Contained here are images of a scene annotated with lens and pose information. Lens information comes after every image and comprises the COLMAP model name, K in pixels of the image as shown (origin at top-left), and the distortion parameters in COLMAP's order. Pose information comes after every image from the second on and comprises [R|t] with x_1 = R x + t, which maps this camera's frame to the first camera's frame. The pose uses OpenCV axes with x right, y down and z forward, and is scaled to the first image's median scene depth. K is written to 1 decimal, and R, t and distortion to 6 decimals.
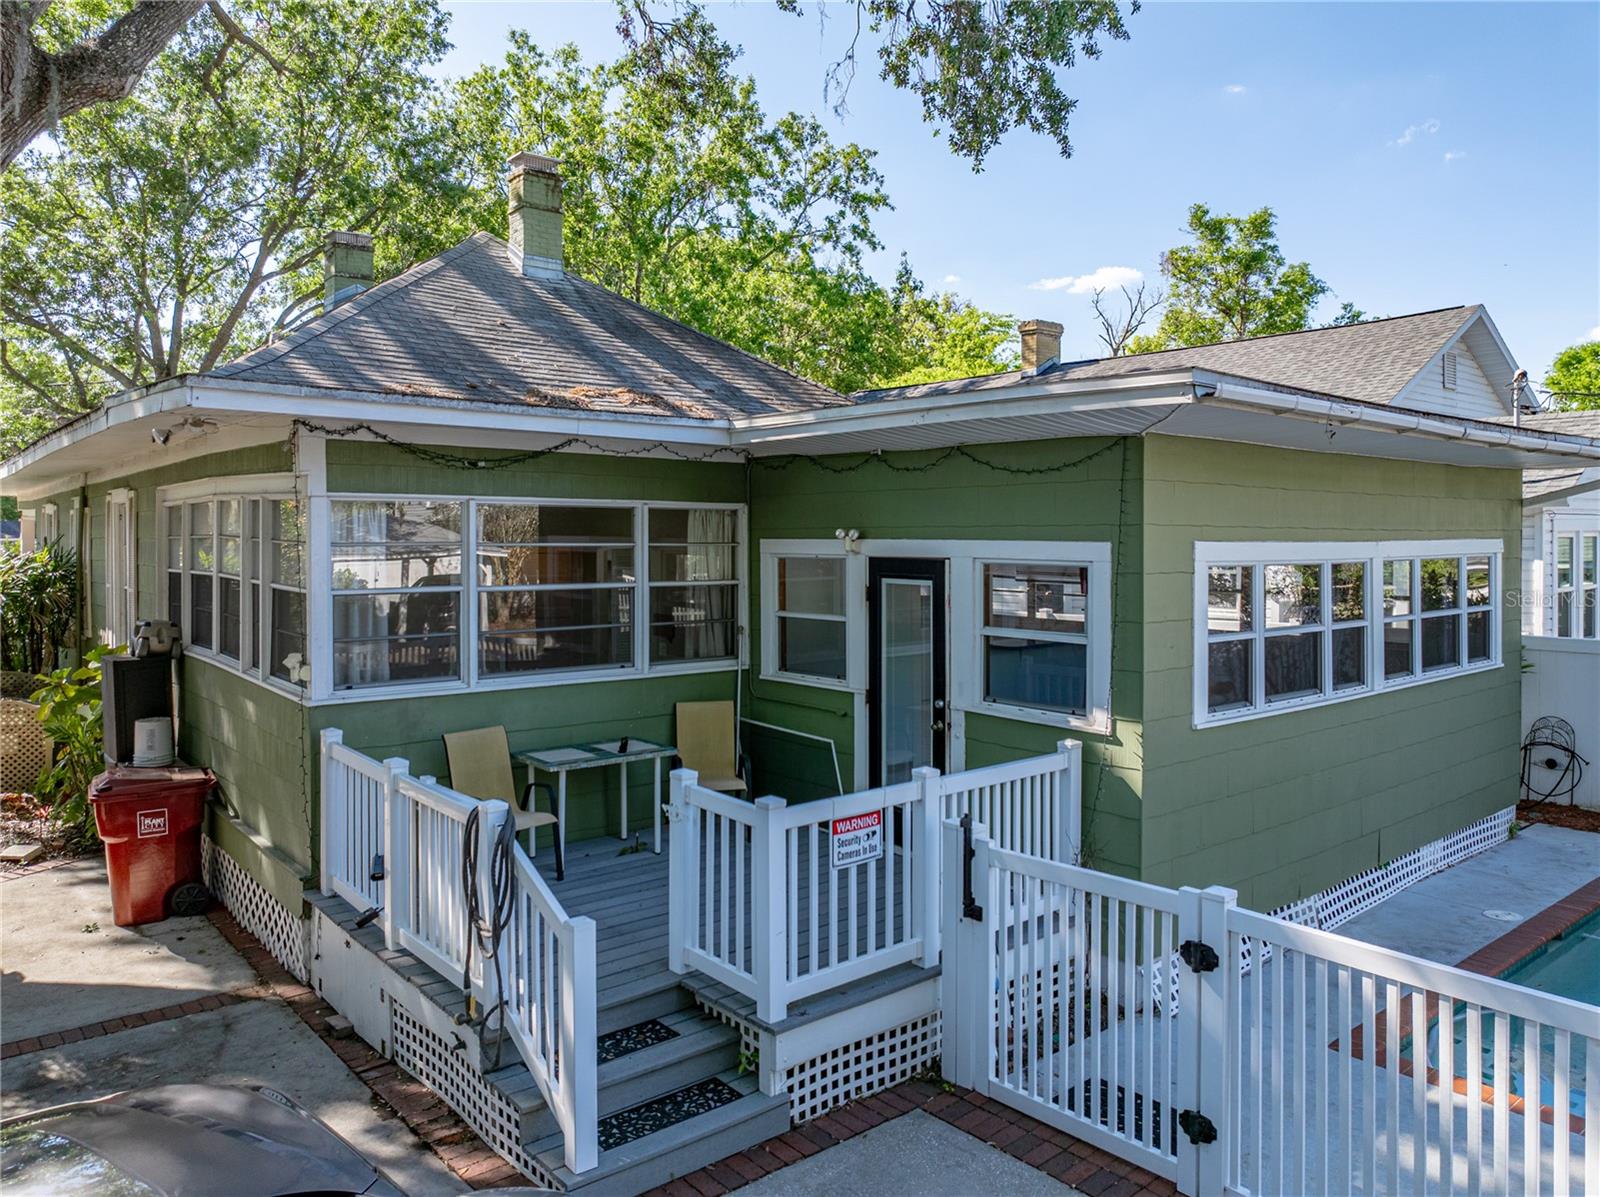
lens RADIAL K [[1159.6, 0, 811.1], [0, 1159.6, 549.8], [0, 0, 1]] dist [-0.025371, 0.012074]
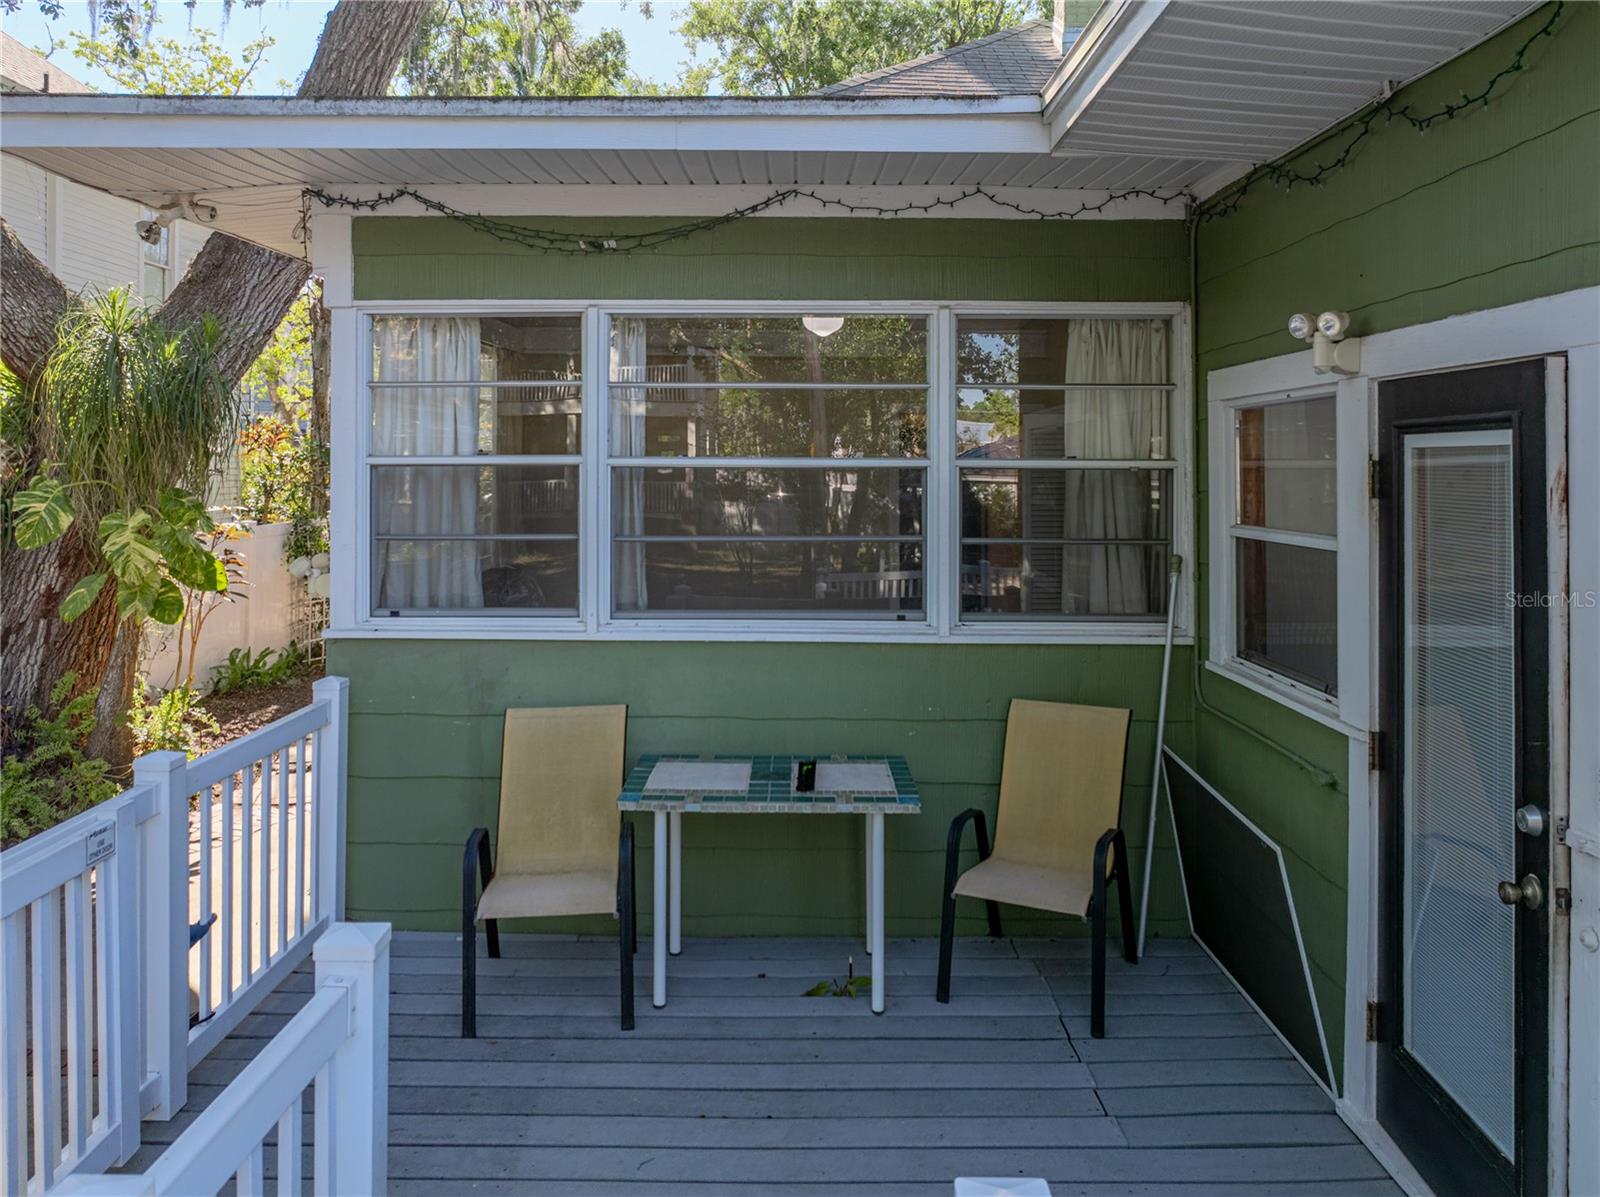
lens RADIAL K [[1159.6, 0, 794.3], [0, 1159.6, 440.7], [0, 0, 1]] dist [-0.025371, 0.012074]
pose [[0.762362, -0.014949, -0.646978, 0.128135], [-0.007004, 0.999484, -0.031347, 0.033481], [0.647113, 0.028429, 0.761864, 0.506235]]
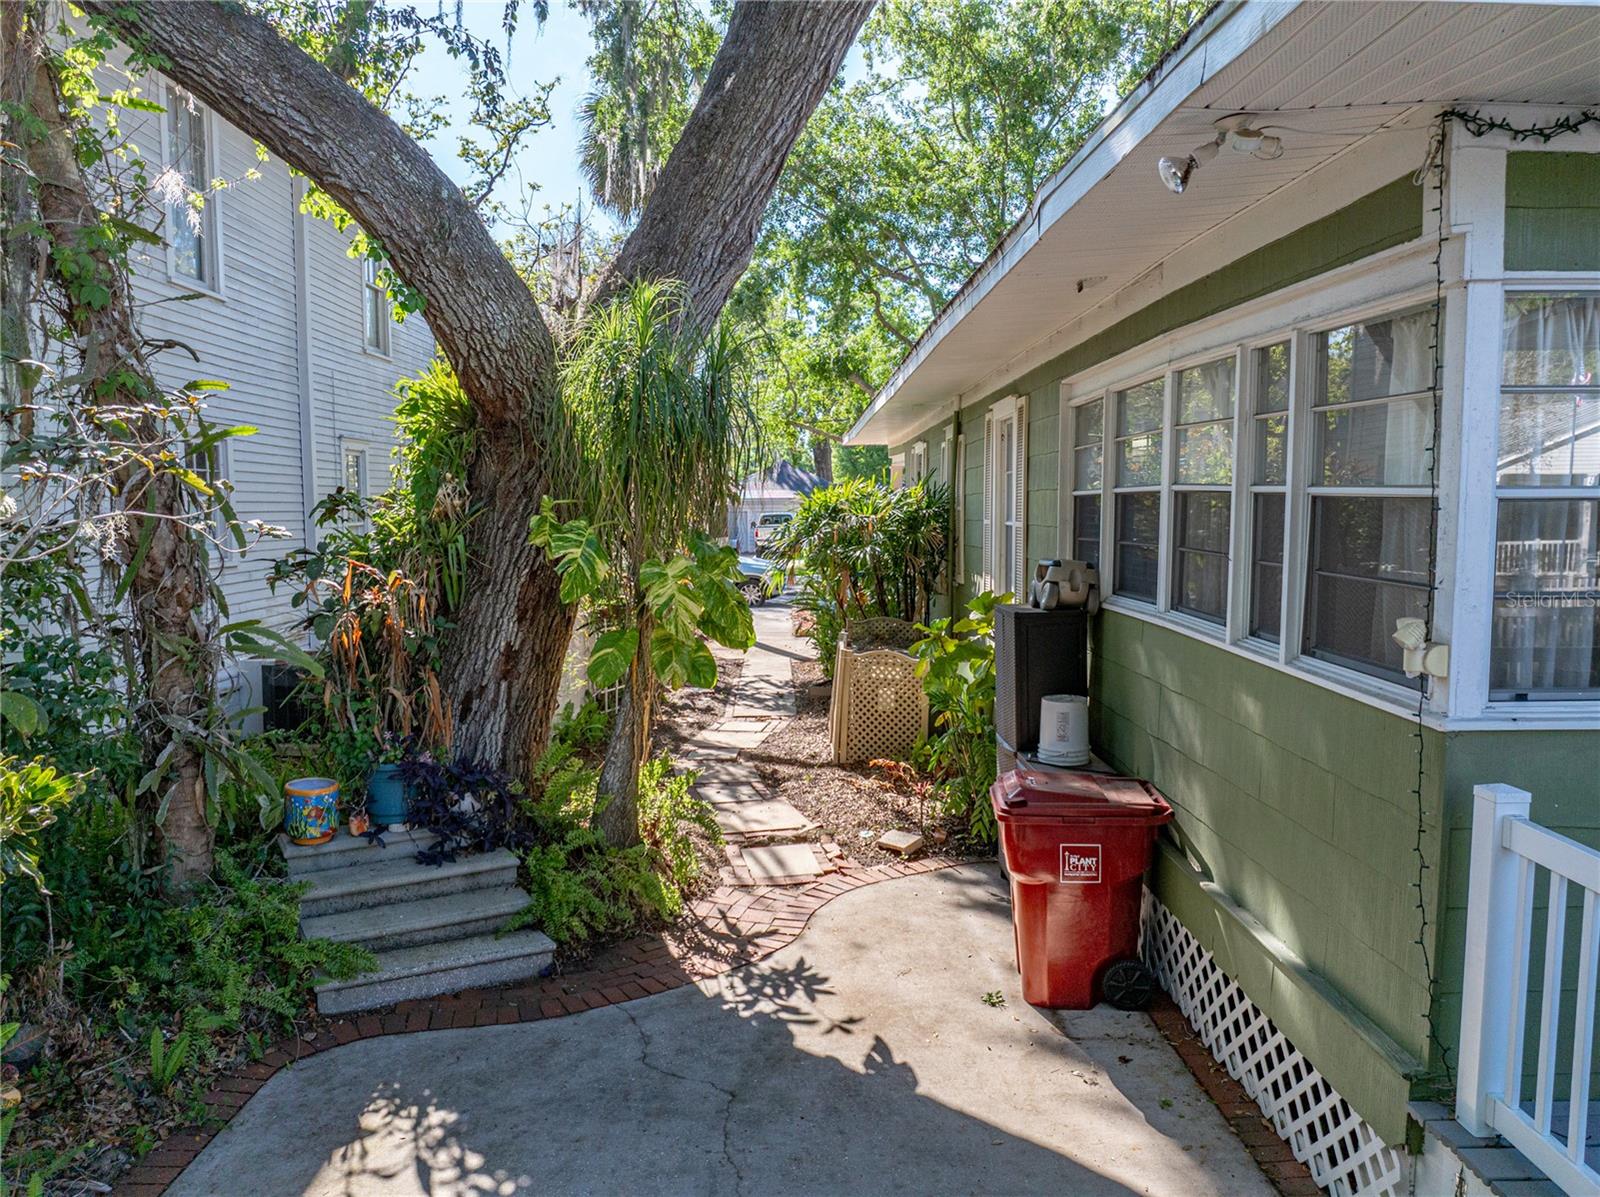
lens RADIAL K [[1159.6, 0, 745.1], [0, 1159.6, 581.4], [0, 0, 1]] dist [-0.025371, 0.012074]
pose [[0.751858, 0.040181, -0.658100, -0.255404], [-0.002690, 0.998320, 0.057880, 0.035430], [0.659320, -0.041747, 0.750703, 0.341379]]
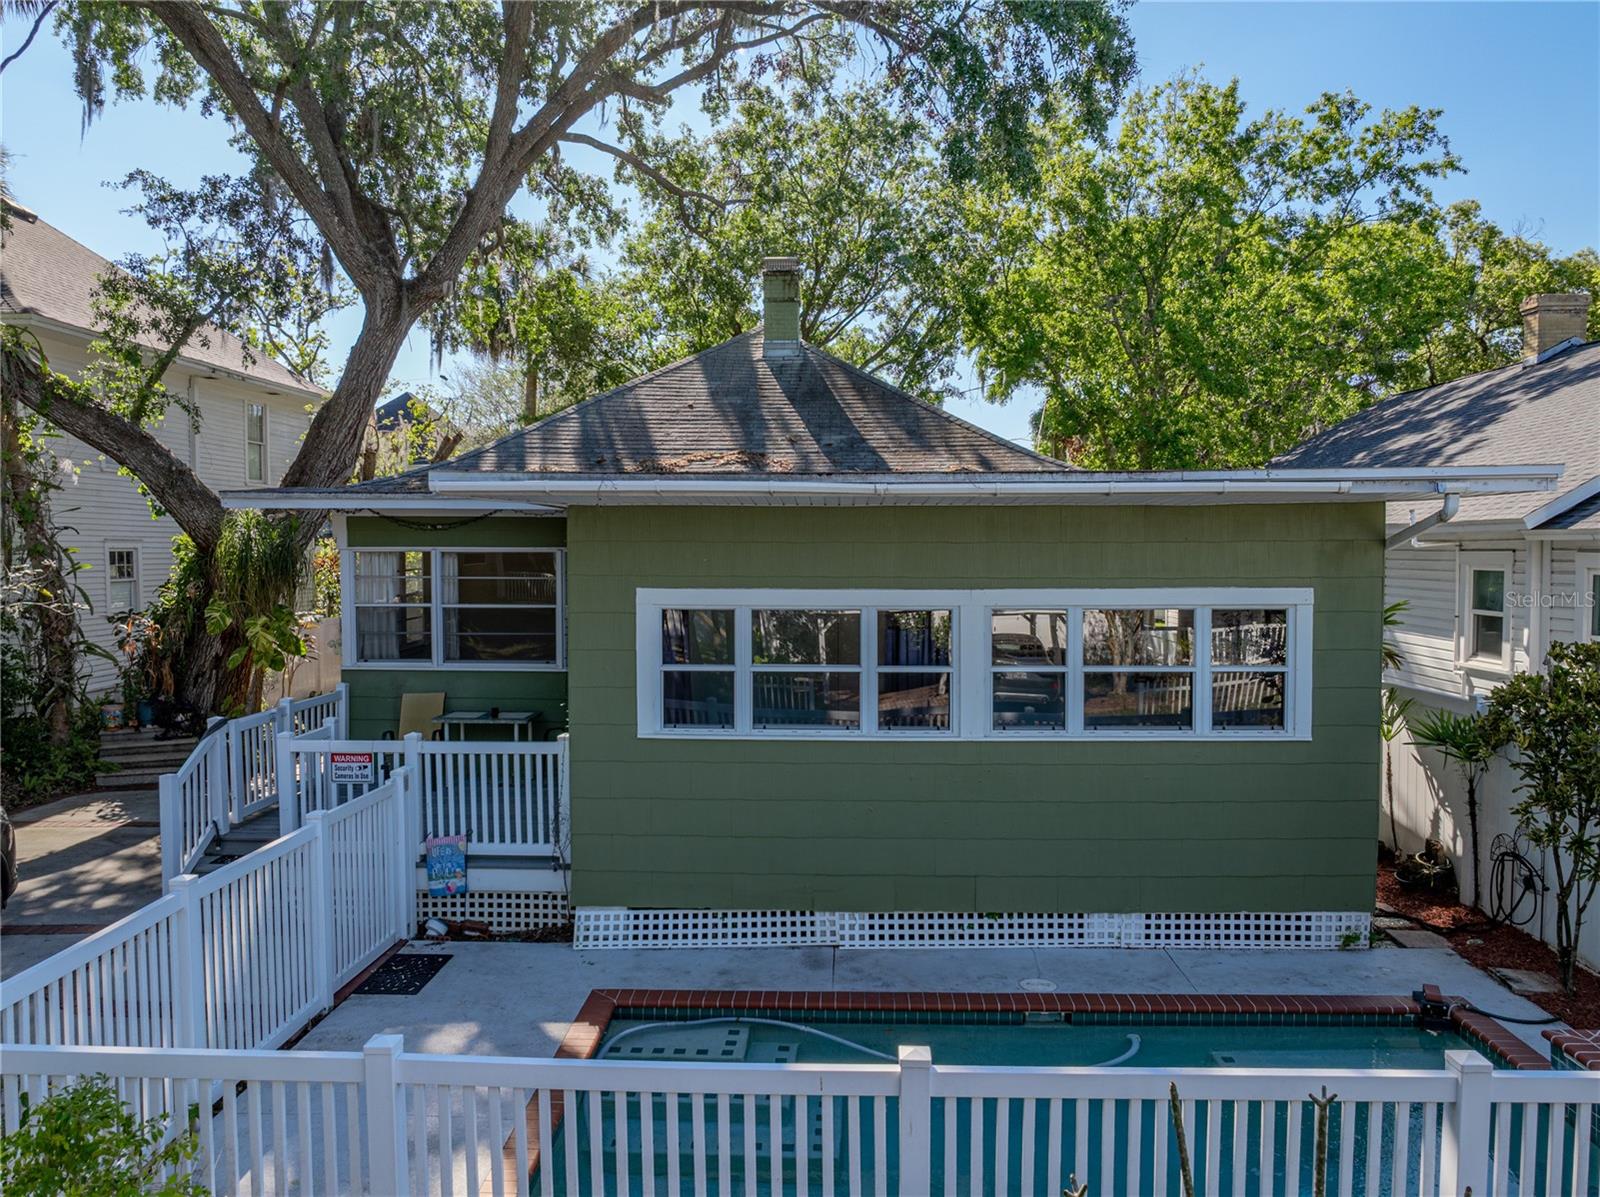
lens RADIAL K [[1159.6, 0, 795.1], [0, 1159.6, 556.5], [0, 0, 1]] dist [-0.025371, 0.012074]
pose [[0.732903, 0.006047, -0.680306, 0.938019], [-0.005270, 0.999981, 0.003211, -0.034007], [0.680313, 0.001232, 0.732921, 0.132699]]
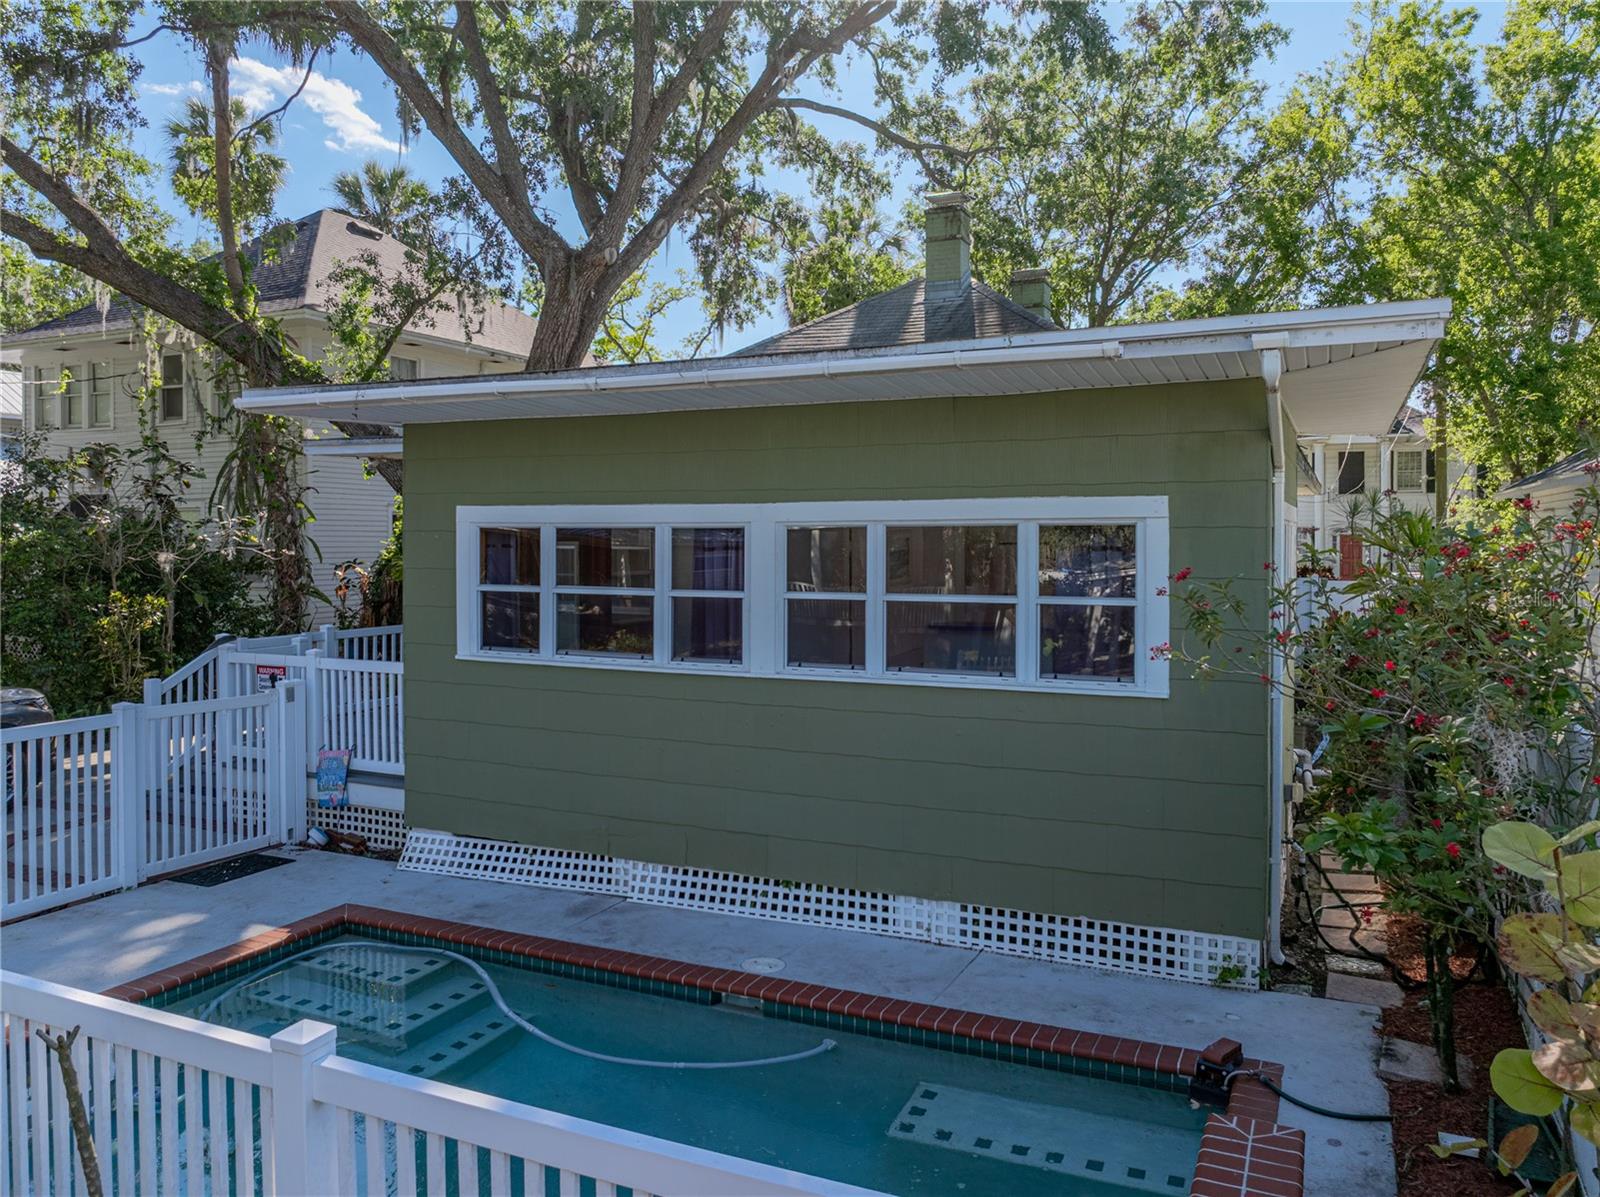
lens RADIAL K [[1159.6, 0, 781.4], [0, 1159.6, 513.7], [0, 0, 1]] dist [-0.025371, 0.012074]
pose [[0.415731, -0.017092, -0.909327, 1.138169], [-0.007717, 0.999721, -0.022319, 0.018671], [0.909455, 0.016296, 0.415483, 0.567210]]
